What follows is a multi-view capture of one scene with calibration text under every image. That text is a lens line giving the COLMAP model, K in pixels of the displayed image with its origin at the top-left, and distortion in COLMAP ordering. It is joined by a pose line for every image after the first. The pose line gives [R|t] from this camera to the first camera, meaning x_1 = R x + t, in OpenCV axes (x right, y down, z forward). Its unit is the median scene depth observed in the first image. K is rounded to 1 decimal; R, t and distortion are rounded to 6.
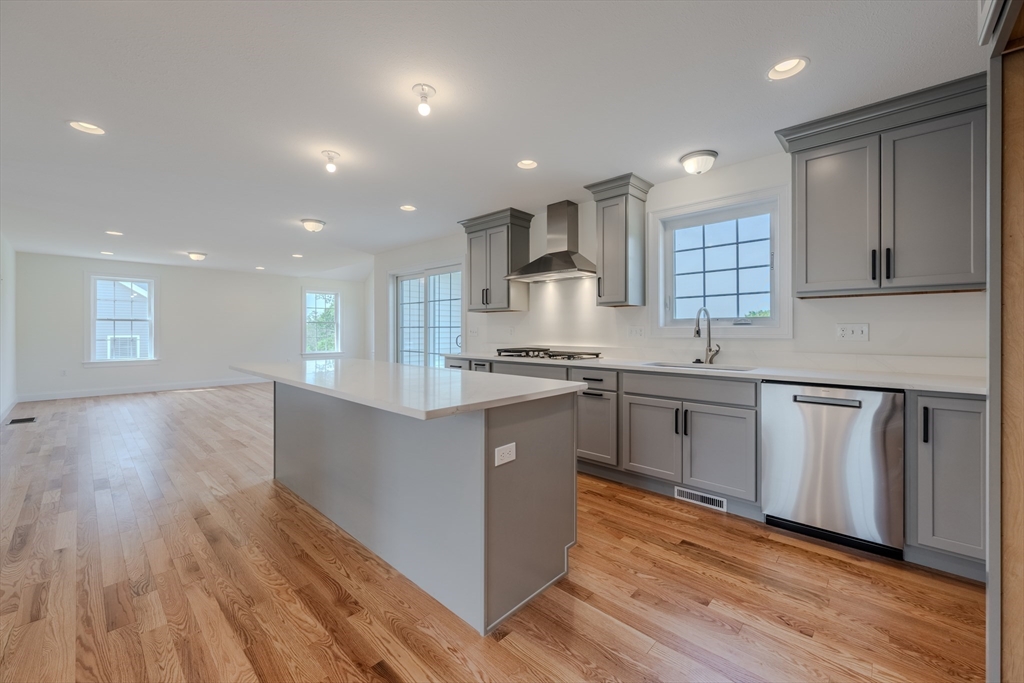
lens RADIAL K [[400.4, 0, 516.9], [0, 400.4, 330.5], [0, 0, 1]] dist [-0.016863, 0.003978]
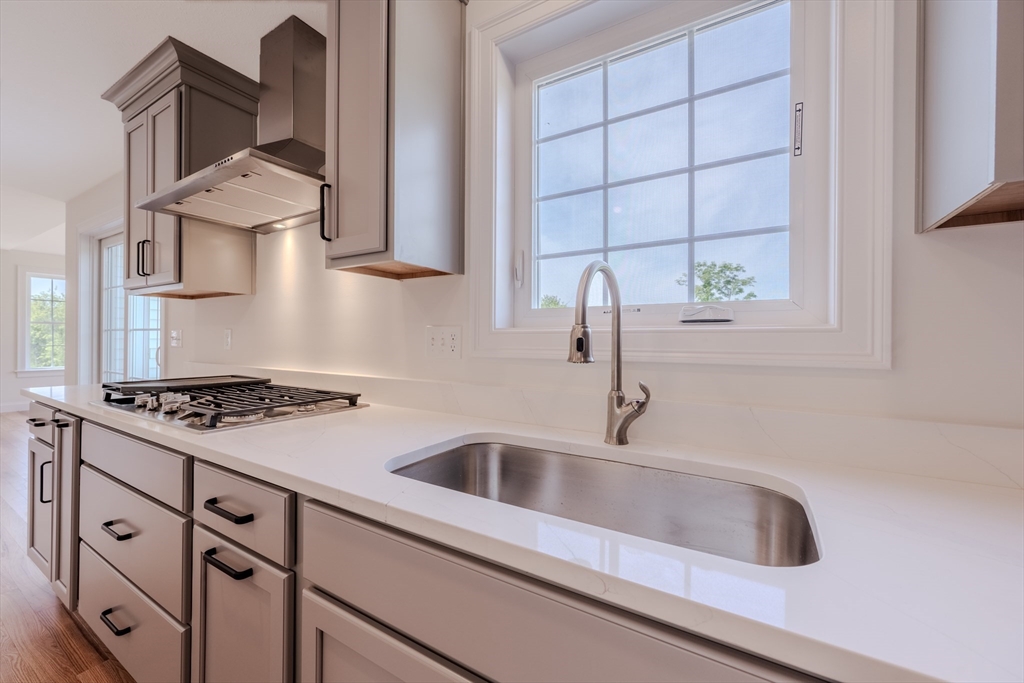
lens RADIAL K [[402.3, 0, 512.3], [0, 402.3, 338.0], [0, 0, 1]] dist [0.007244, -0.000172]
pose [[0.979758, 0.006640, 0.200075, 0.275935], [-0.006848, 0.999976, 0.000346, -0.000443], [-0.200068, -0.001709, 0.979781, 0.577598]]
